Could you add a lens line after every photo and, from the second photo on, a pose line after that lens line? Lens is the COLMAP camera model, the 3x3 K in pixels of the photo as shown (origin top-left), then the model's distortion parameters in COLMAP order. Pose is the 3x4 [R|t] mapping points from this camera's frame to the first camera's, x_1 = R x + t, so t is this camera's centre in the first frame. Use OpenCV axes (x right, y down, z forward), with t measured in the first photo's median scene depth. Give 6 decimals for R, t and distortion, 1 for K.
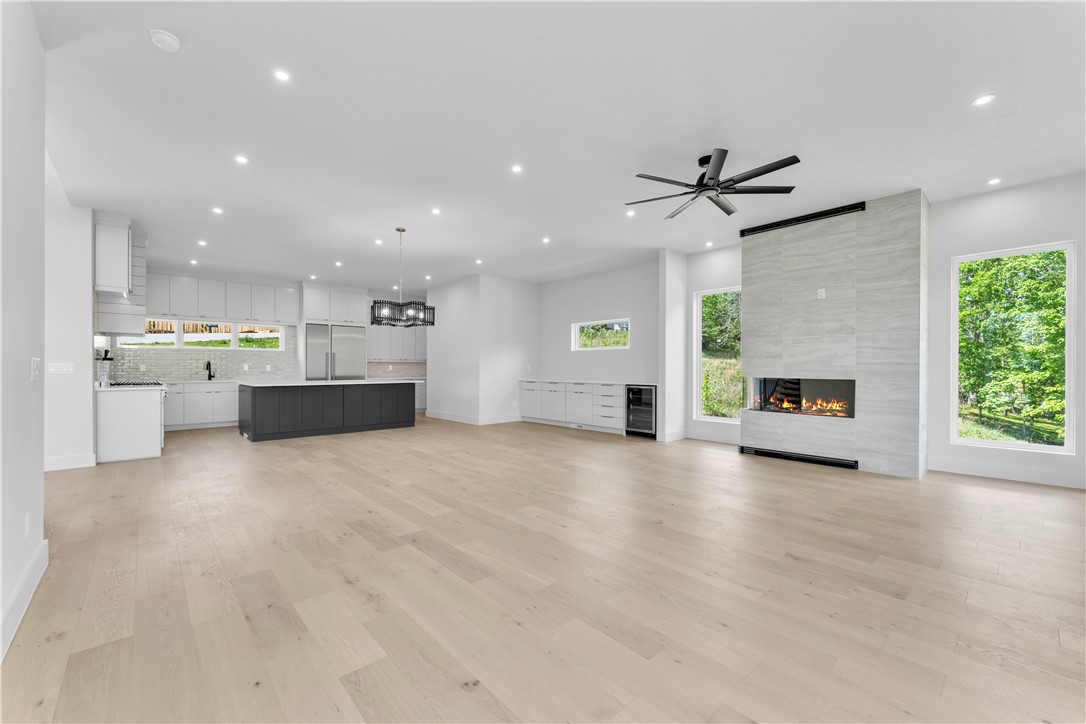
lens RADIAL K [[438.2, 0, 538.2], [0, 438.2, 366.8], [0, 0, 1]] dist [0.010455, -0.000207]
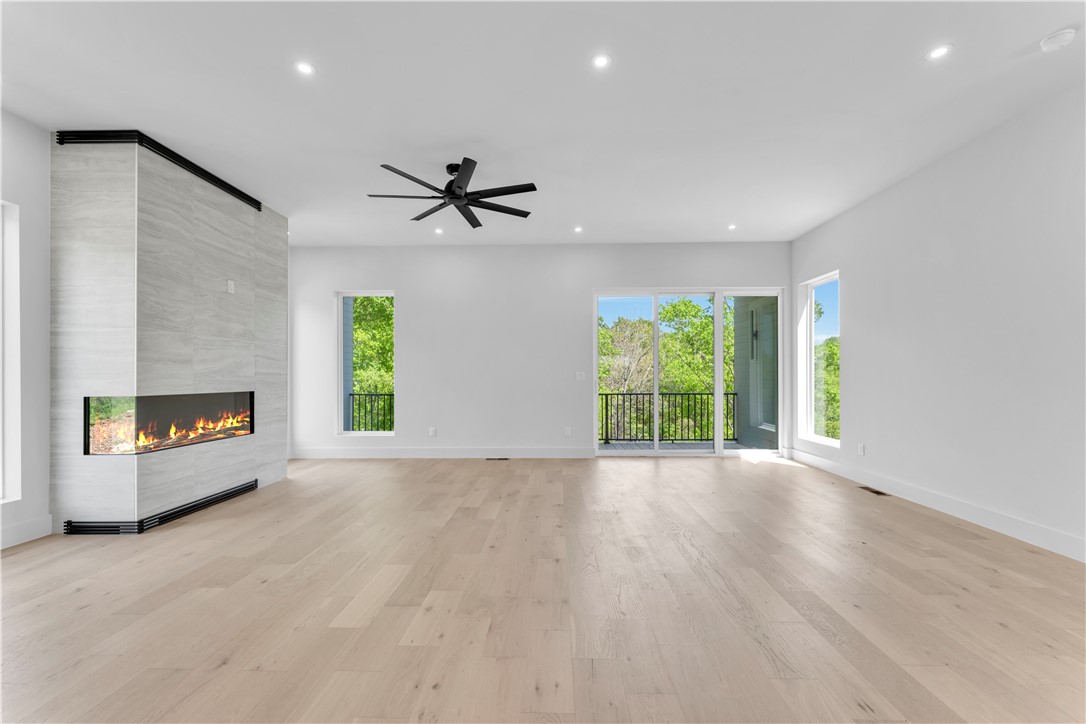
lens RADIAL K [[438.2, 0, 543.9], [0, 438.2, 368.5], [0, 0, 1]] dist [0.010455, -0.000207]
pose [[-0.723326, 0.009783, 0.690438, -0.332589], [-0.003040, 0.999845, -0.017351, -0.003675], [-0.690500, -0.014650, -0.723184, 1.196311]]
